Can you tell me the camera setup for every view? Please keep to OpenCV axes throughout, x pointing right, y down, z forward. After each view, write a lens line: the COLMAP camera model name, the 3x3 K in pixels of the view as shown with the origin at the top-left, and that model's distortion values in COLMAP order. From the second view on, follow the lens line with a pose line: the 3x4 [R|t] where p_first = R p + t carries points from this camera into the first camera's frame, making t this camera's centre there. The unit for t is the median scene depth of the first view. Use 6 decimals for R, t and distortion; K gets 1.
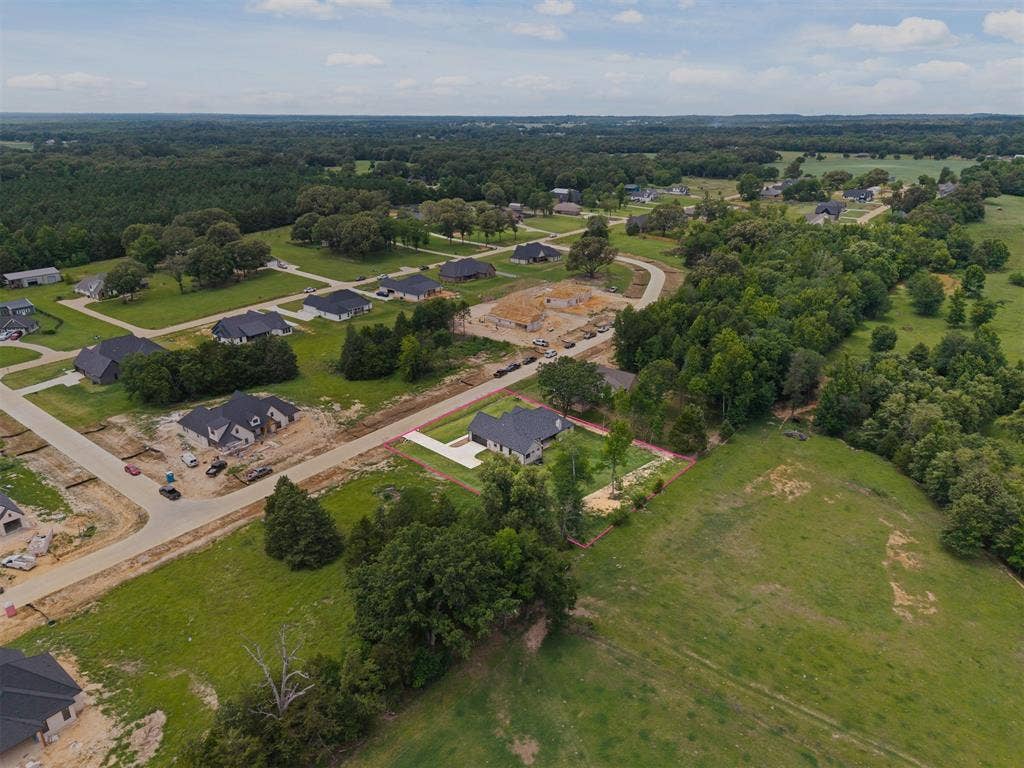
lens RADIAL K [[687.2, 0, 512.0], [0, 687.2, 384.0], [0, 0, 1]] dist [0.018360, -0.007247]
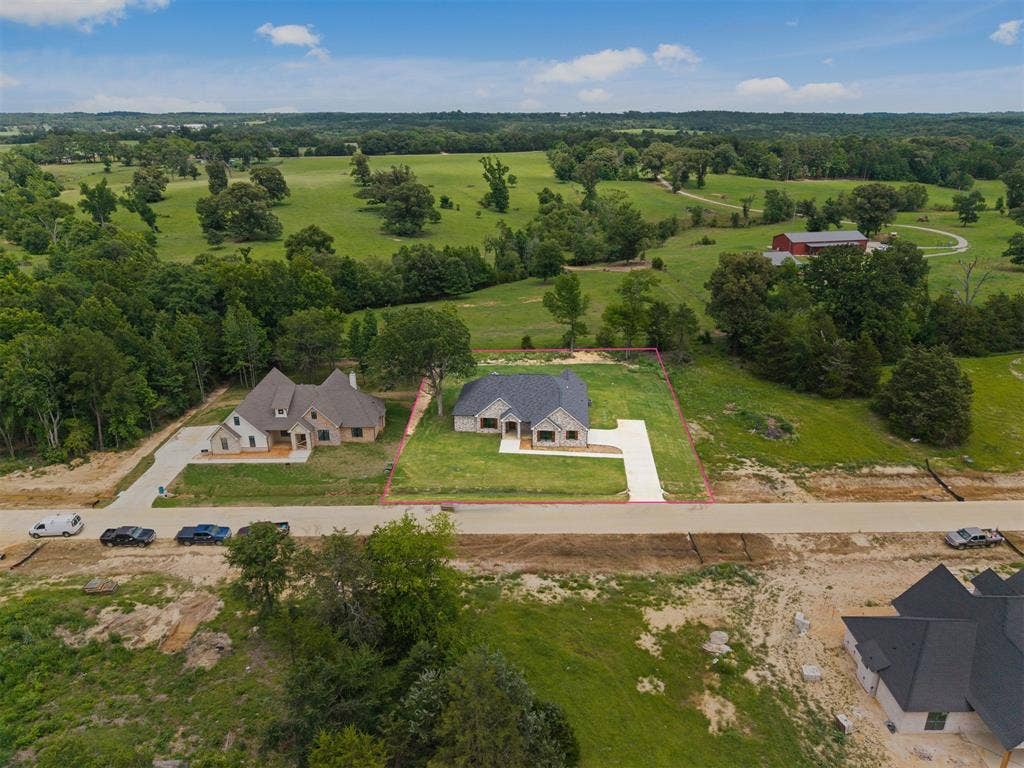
lens RADIAL K [[687.2, 0, 512.0], [0, 687.2, 384.0], [0, 0, 1]] dist [0.018360, -0.007247]
pose [[-0.626135, -0.281677, 0.727058, -0.458749], [0.288395, 0.782676, 0.551586, -0.322827], [-0.724420, 0.555047, -0.408826, 1.300725]]
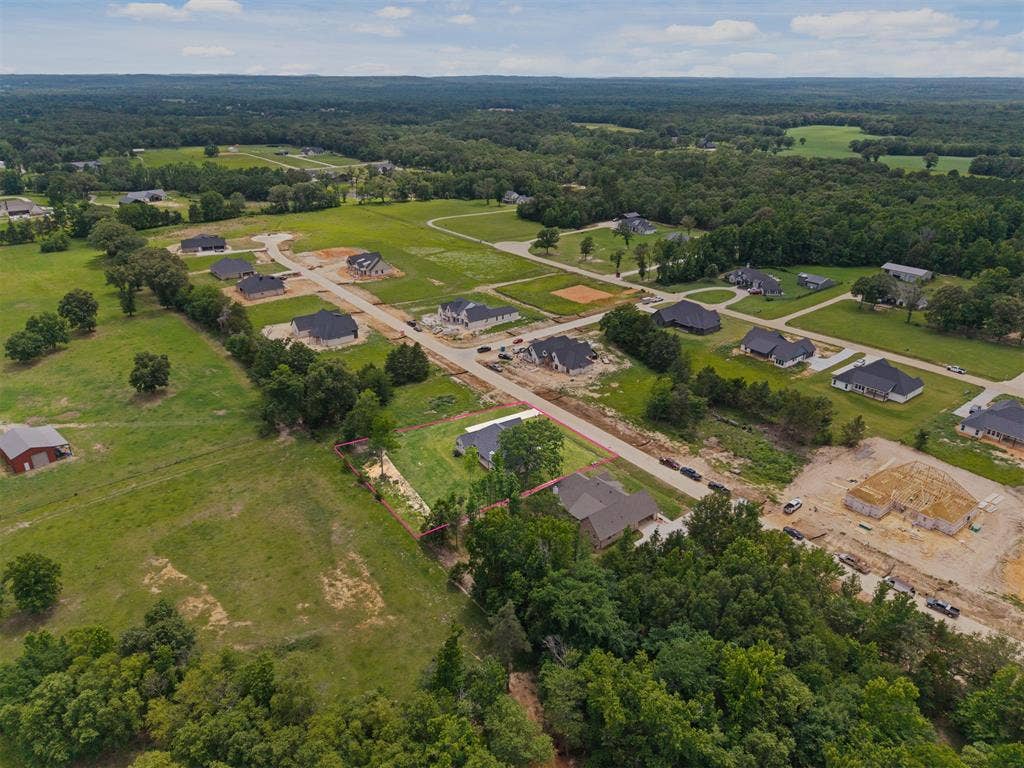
lens RADIAL K [[681.5, 0, 496.4], [0, 681.5, 385.0], [0, 0, 1]] dist [0.032810, 0.000111]
pose [[-0.258738, 0.393821, -0.882020, 0.988406], [-0.354289, 0.810787, 0.465945, -0.544368], [0.898629, 0.433048, -0.070255, 1.055189]]
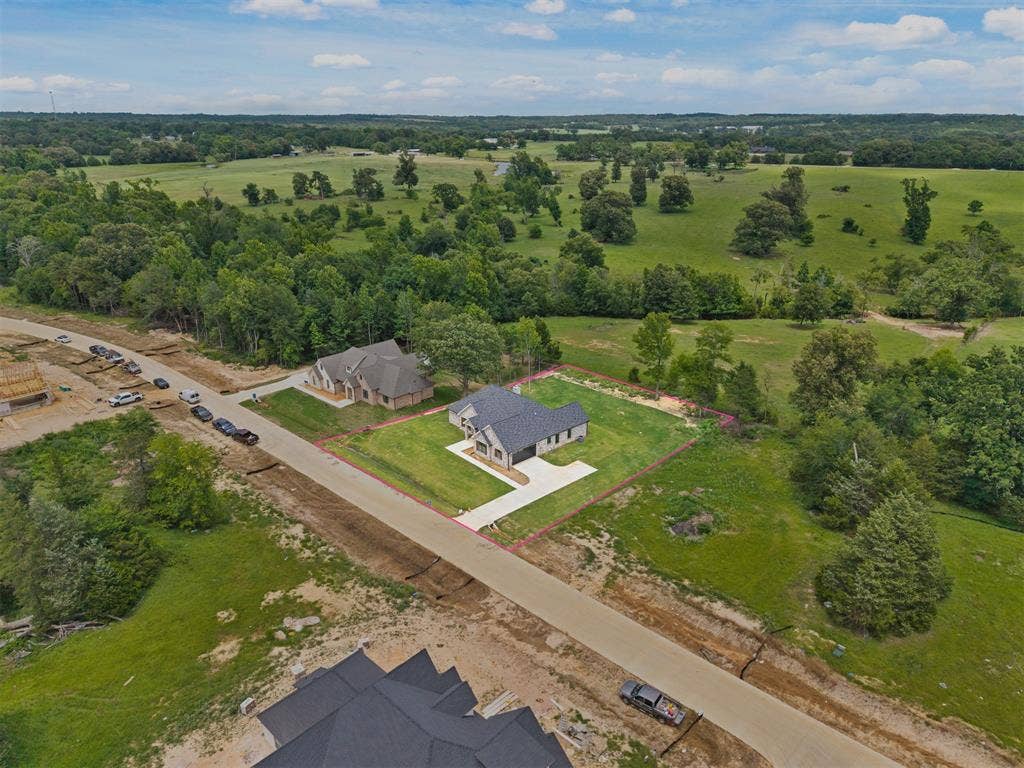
lens RADIAL K [[687.2, 0, 512.0], [0, 687.2, 384.0], [0, 0, 1]] dist [0.018360, -0.007247]
pose [[0.072715, -0.362440, 0.929166, -0.646841], [0.360952, 0.878043, 0.314250, -0.192998], [-0.929745, 0.312534, 0.194671, 0.871271]]
